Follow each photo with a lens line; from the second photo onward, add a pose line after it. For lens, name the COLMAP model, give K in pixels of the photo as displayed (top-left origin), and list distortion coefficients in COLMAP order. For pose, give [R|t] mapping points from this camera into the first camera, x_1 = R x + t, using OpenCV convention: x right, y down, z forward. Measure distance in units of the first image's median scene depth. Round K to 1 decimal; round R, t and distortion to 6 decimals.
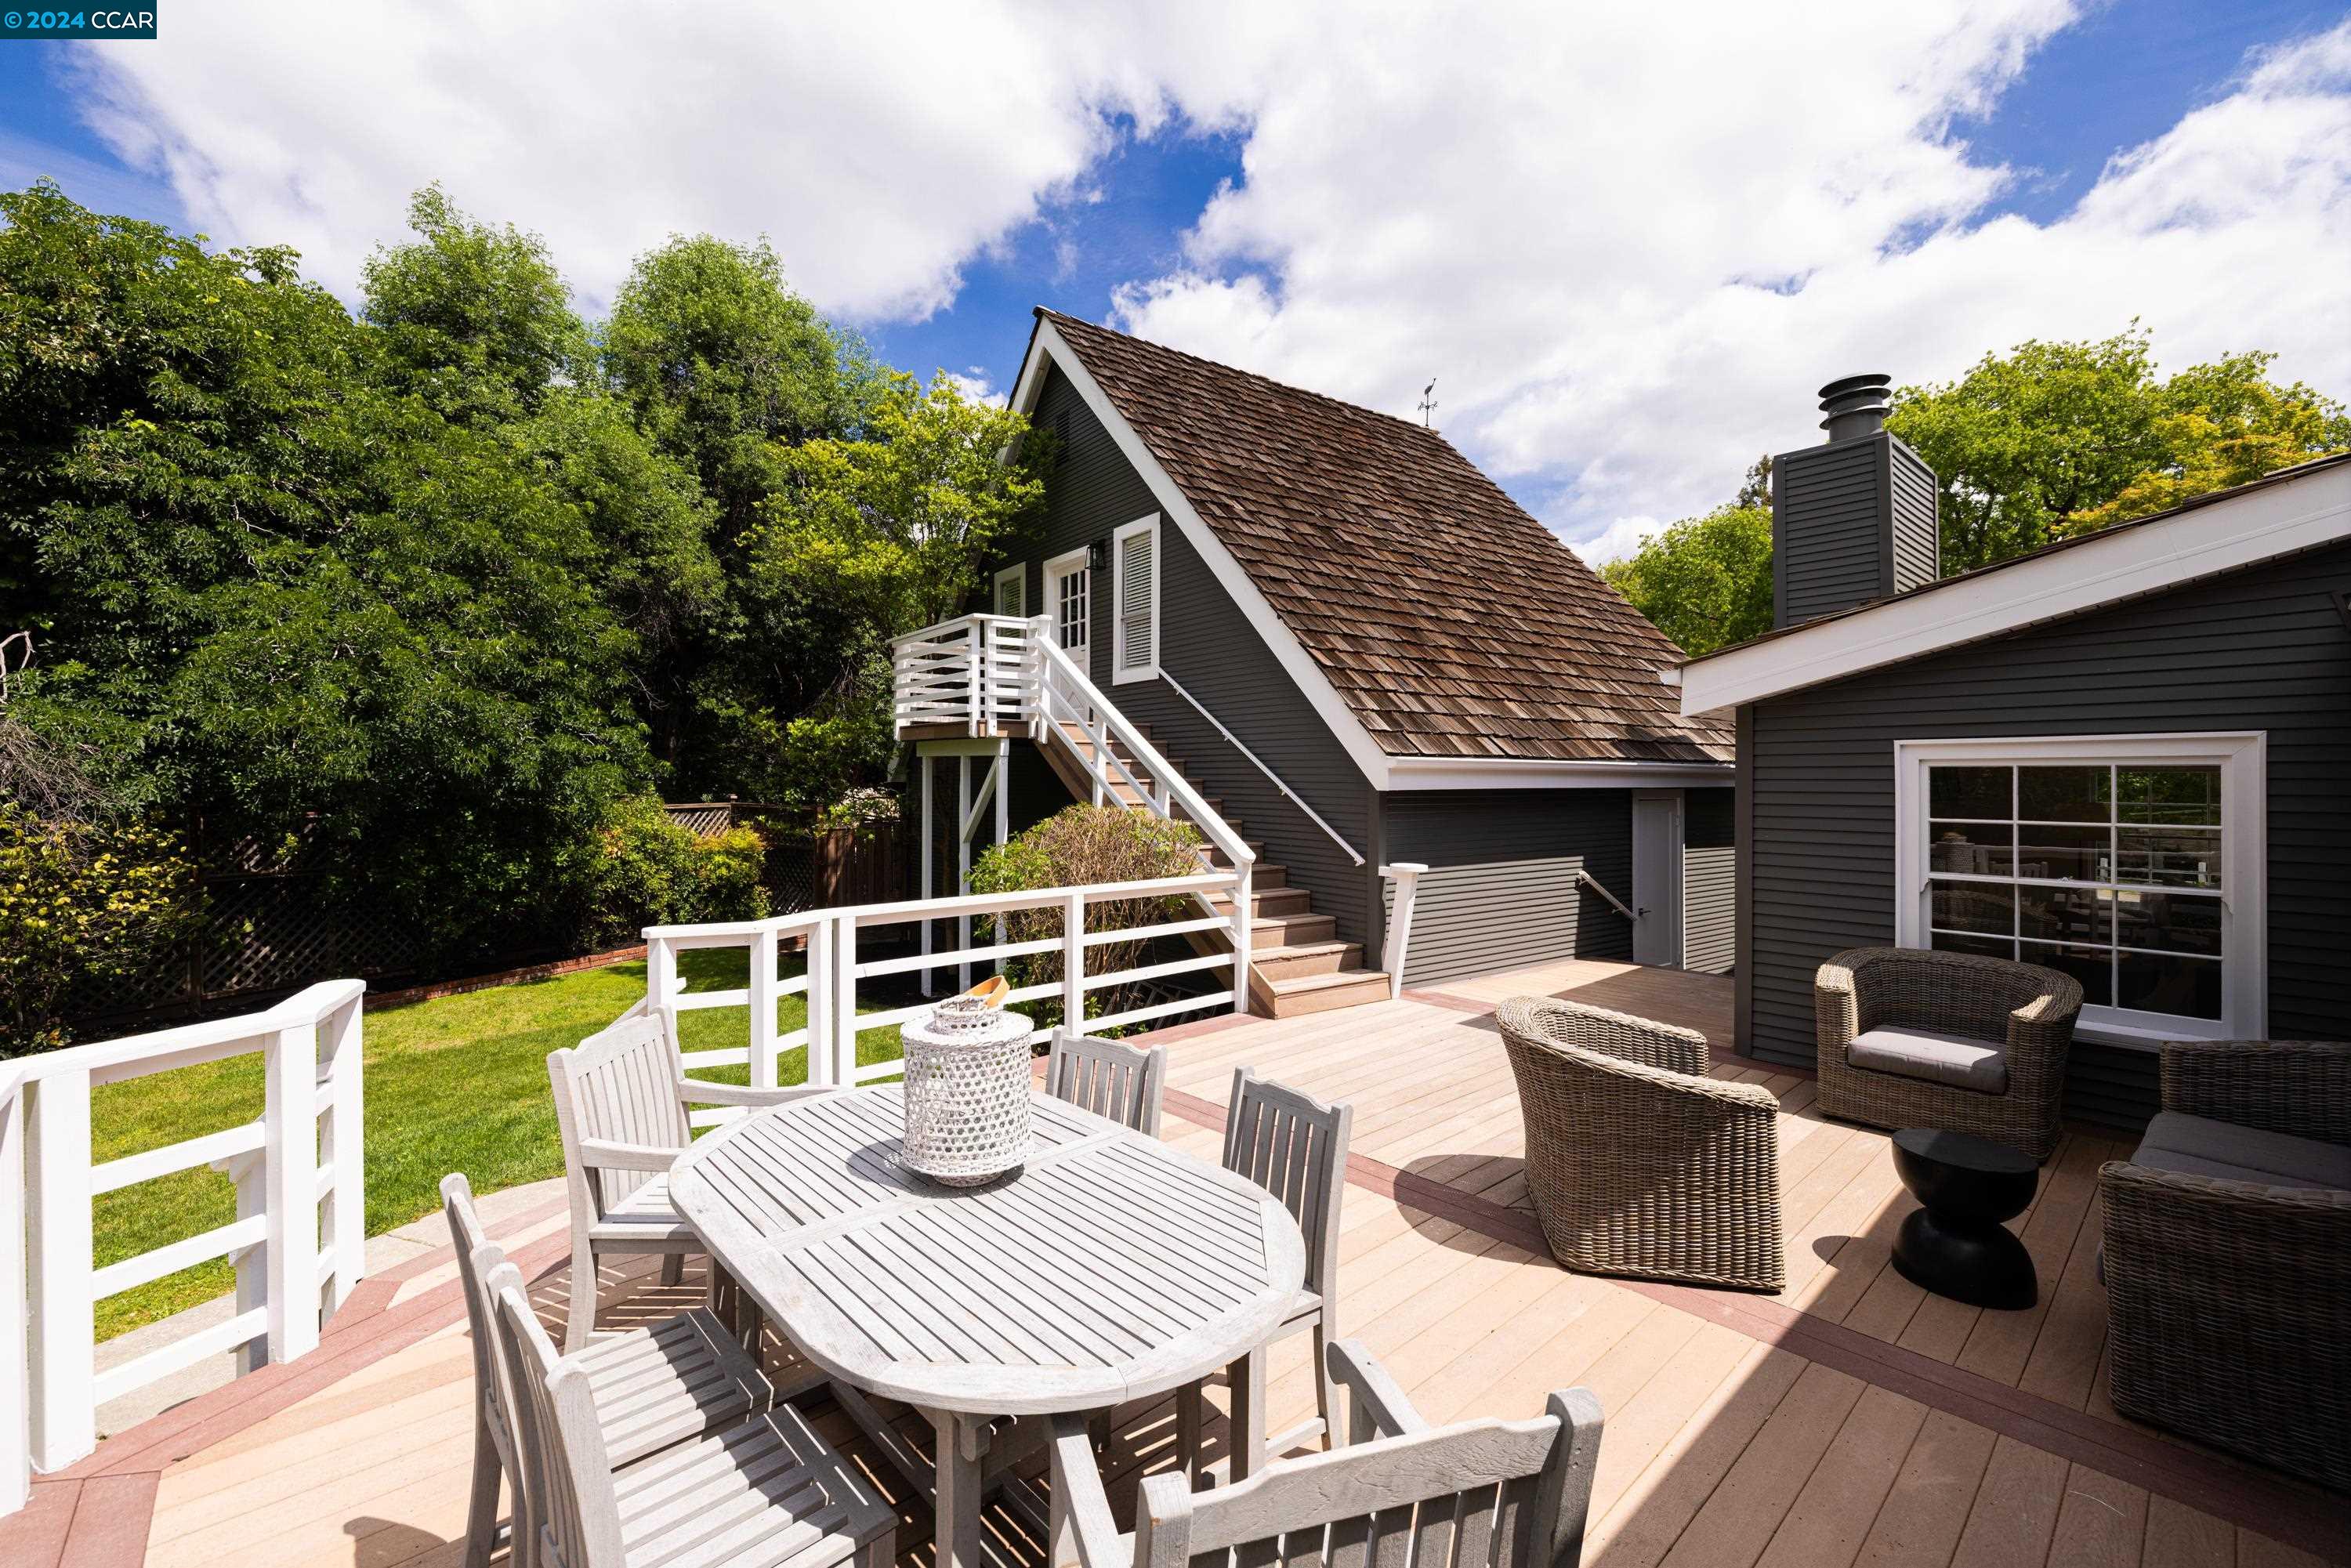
lens RADIAL K [[991.3, 0, 1179.3], [0, 991.3, 779.2], [0, 0, 1]] dist [-0.001447, -0.000033]
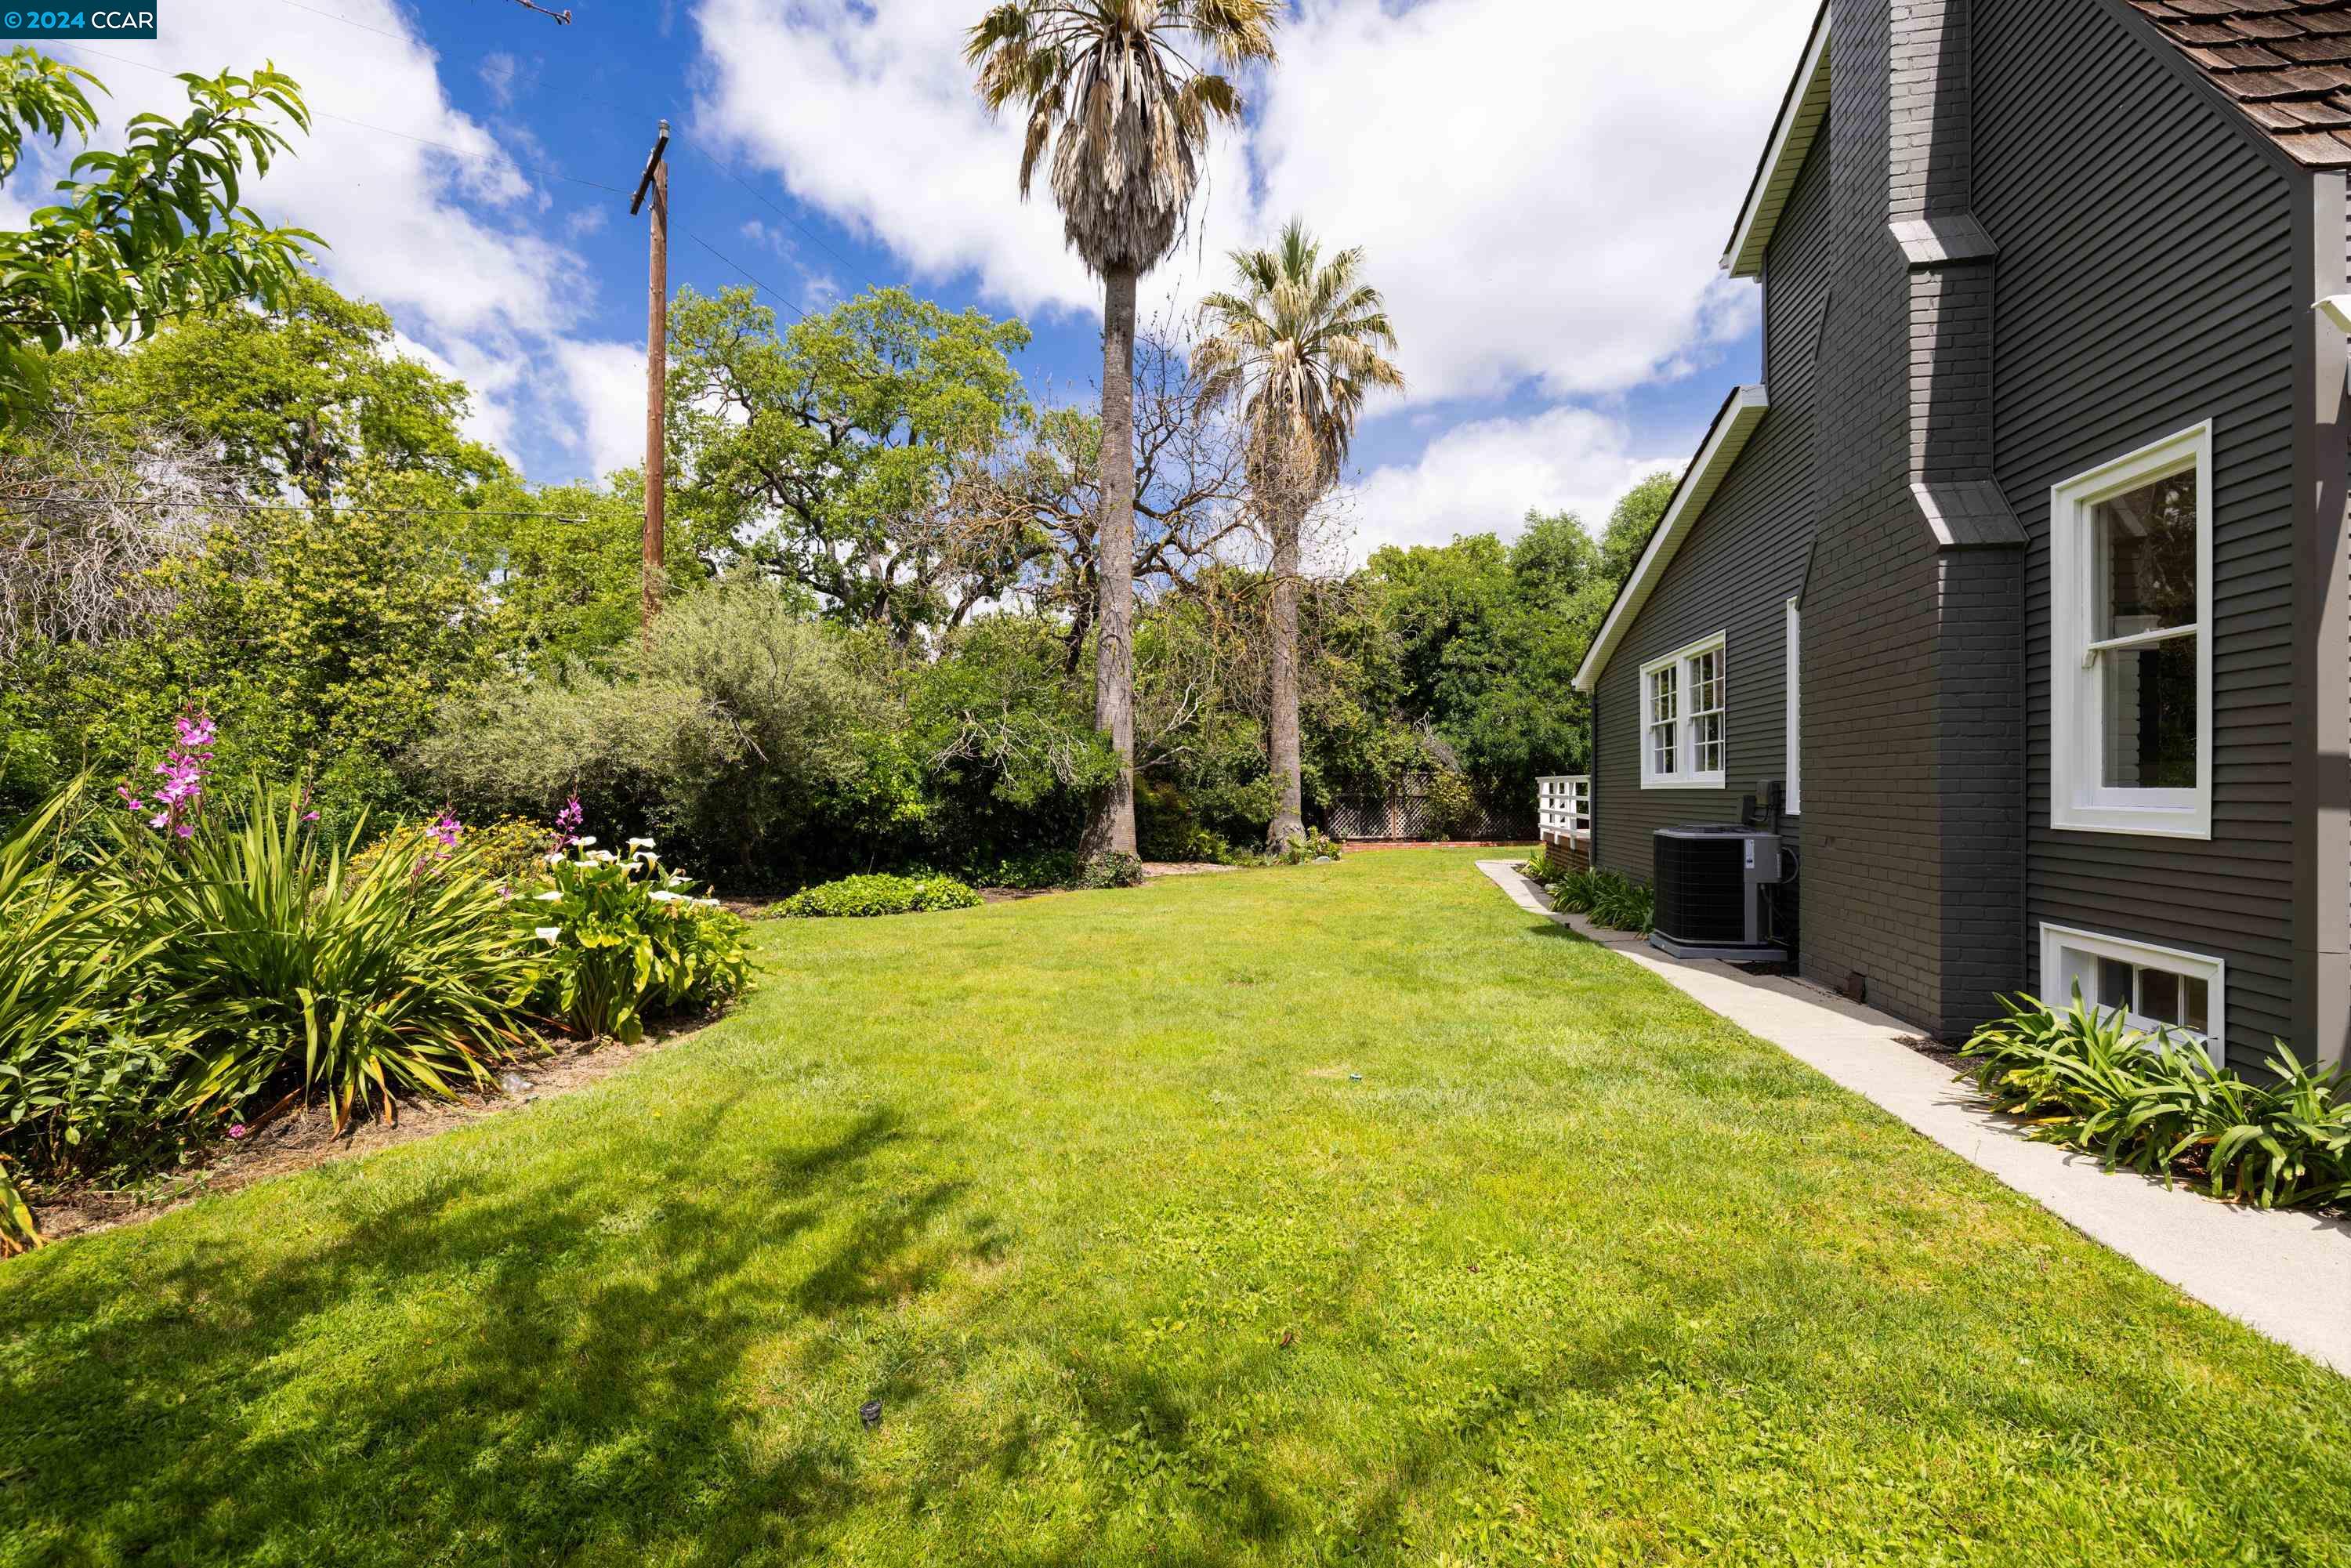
lens RADIAL K [[991.3, 0, 1174.9], [0, 991.3, 778.3], [0, 0, 1]] dist [-0.001447, -0.000033]
pose [[0.611569, -0.011719, -0.791104, 0.730919], [0.008425, 0.999930, -0.008299, 0.067397], [0.791146, -0.001590, 0.611625, -1.398636]]
